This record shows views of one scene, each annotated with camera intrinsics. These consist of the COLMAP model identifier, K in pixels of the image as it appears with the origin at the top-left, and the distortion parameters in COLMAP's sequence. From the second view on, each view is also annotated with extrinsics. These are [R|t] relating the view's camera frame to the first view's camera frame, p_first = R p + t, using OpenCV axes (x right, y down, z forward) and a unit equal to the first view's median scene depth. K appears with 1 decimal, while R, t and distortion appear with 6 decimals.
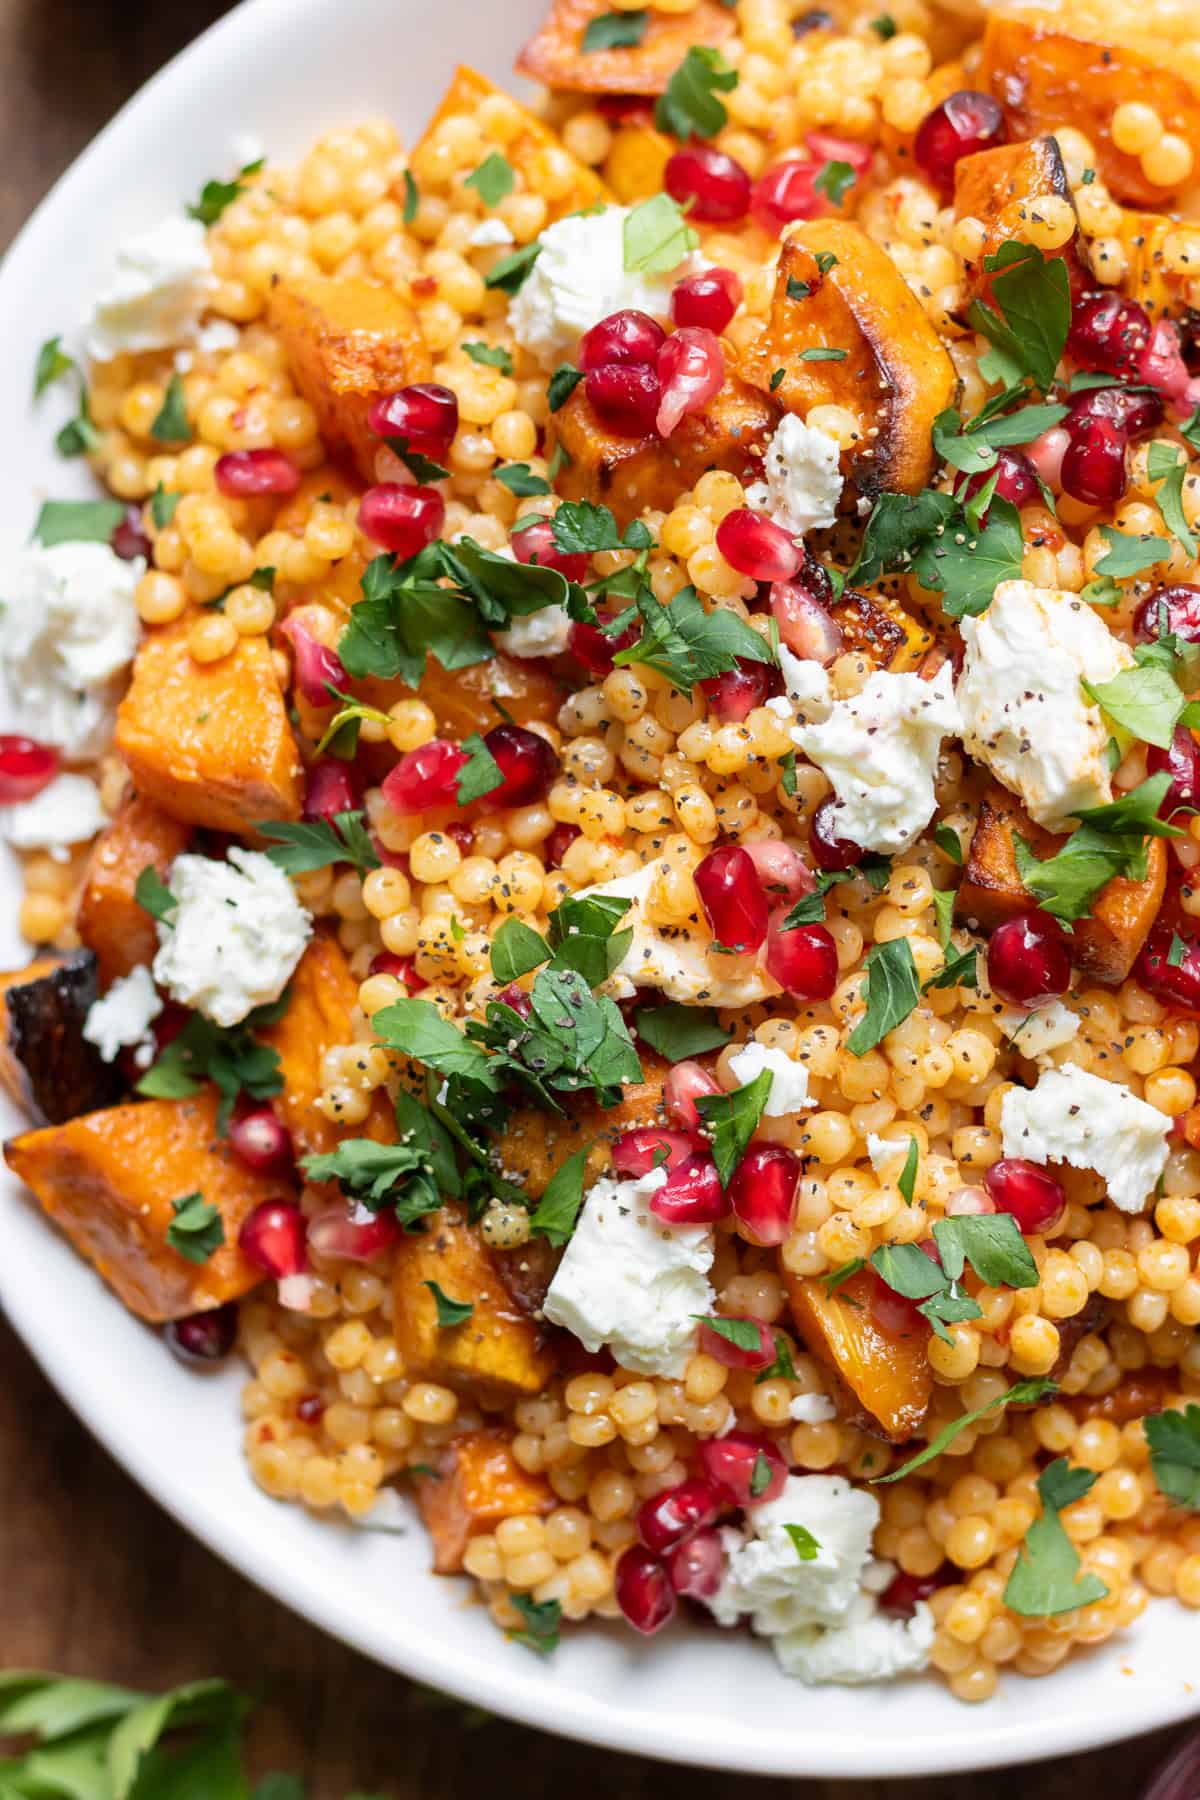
lens RADIAL K [[4631.2, 0, 592.7], [0, 4631.2, 877.7], [0, 0, 1]] dist [0.008960, 0.837894]
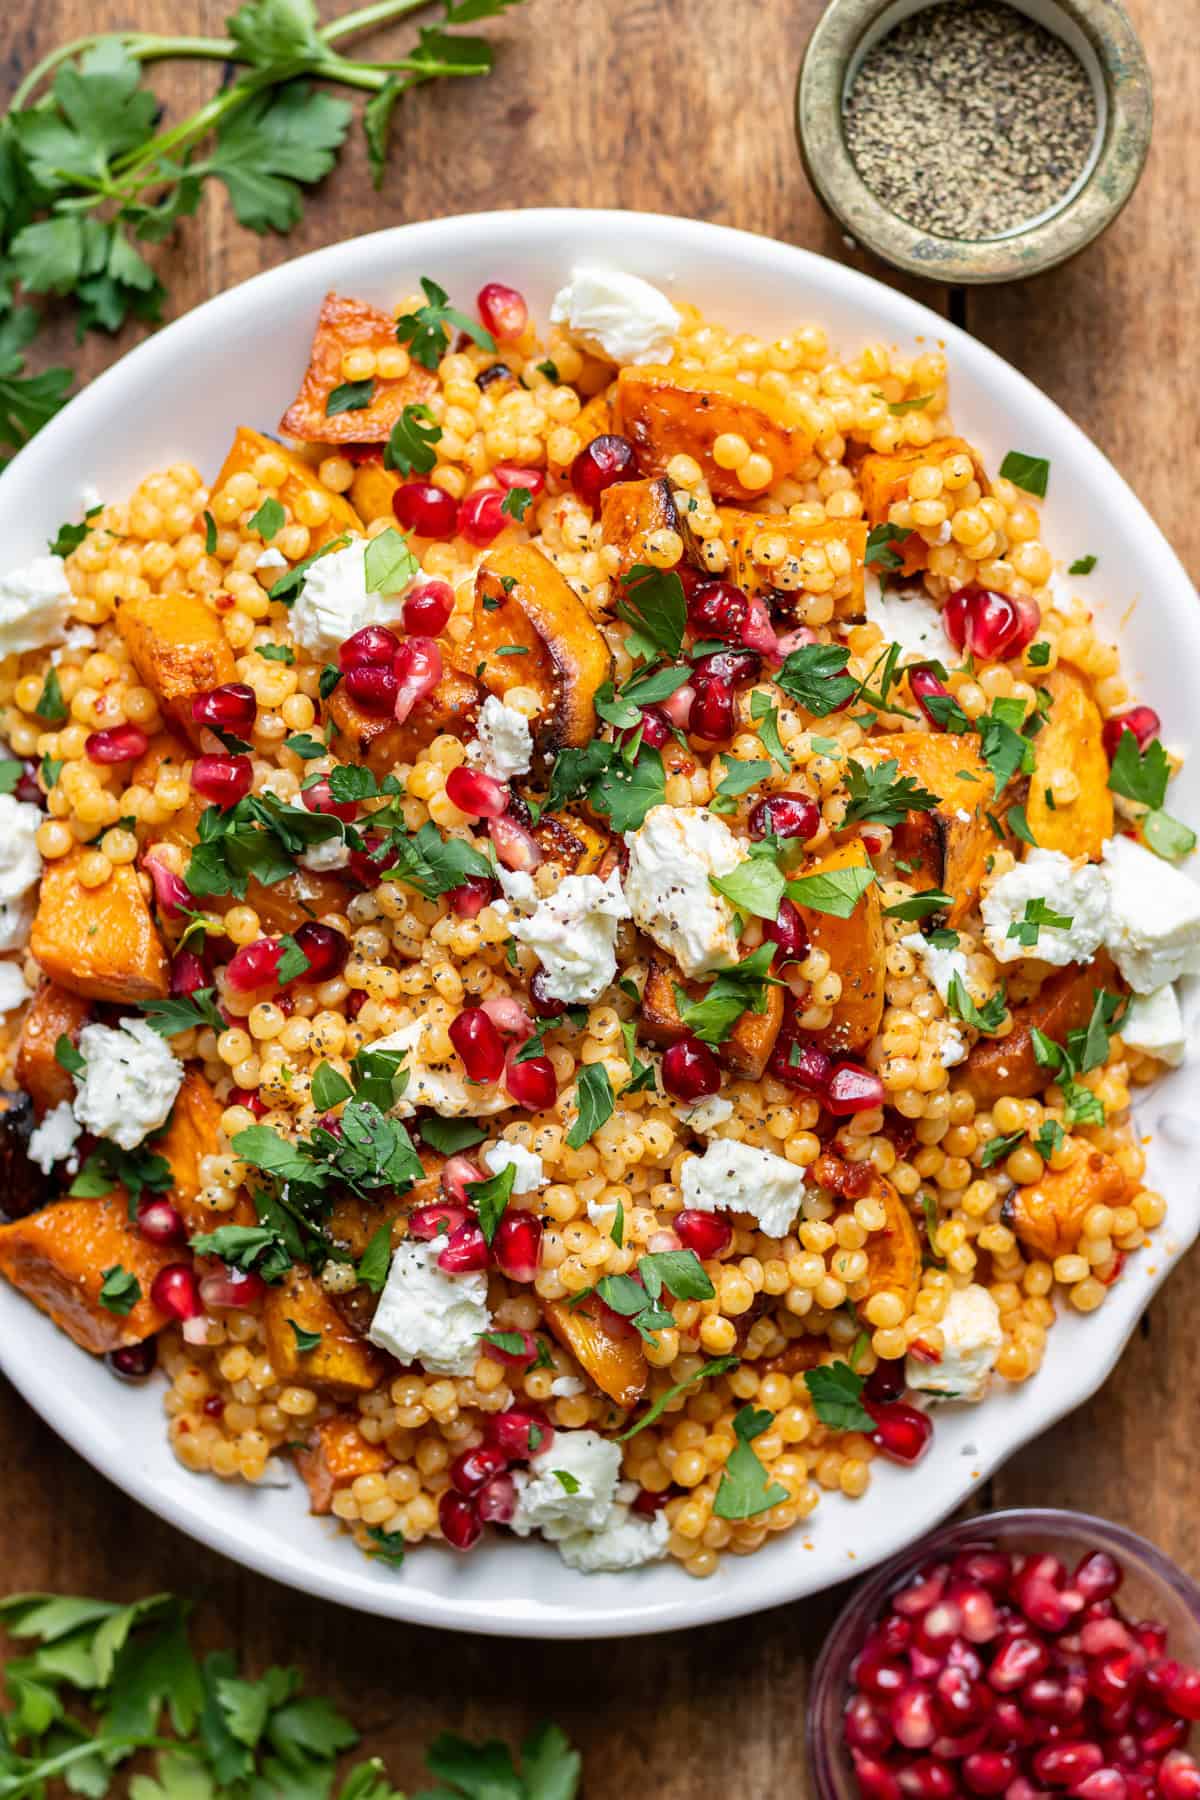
lens RADIAL K [[4631.2, 0, 592.7], [0, 4631.2, 877.7], [0, 0, 1]] dist [0.008960, 0.837894]
pose [[0.996879, -0.078888, 0.003067, 0.062884], [0.078272, 0.992670, 0.092081, -0.167721], [-0.010309, -0.091554, 0.995747, -0.385912]]
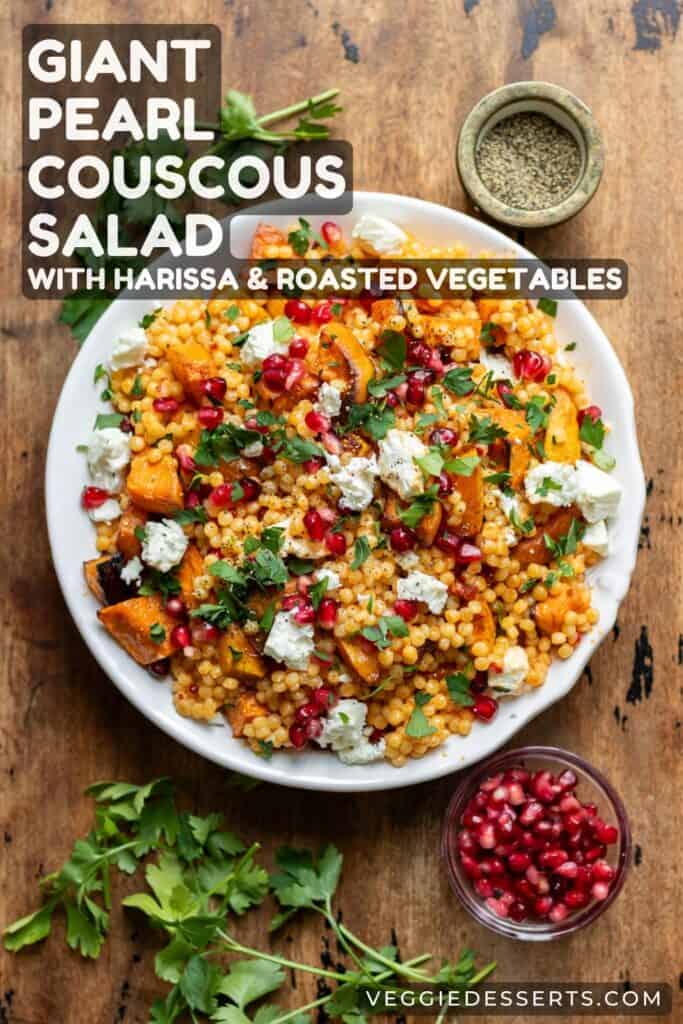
lens RADIAL K [[2735.4, 0, 341.5], [0, 2735.4, 512.0], [0, 0, 1]] dist [0.339195, 0.489541]
pose [[0.998619, -0.044730, 0.027570, -0.004584], [0.045145, 0.998874, -0.014617, 0.023605], [-0.026885, 0.015841, 0.999513, -0.974719]]
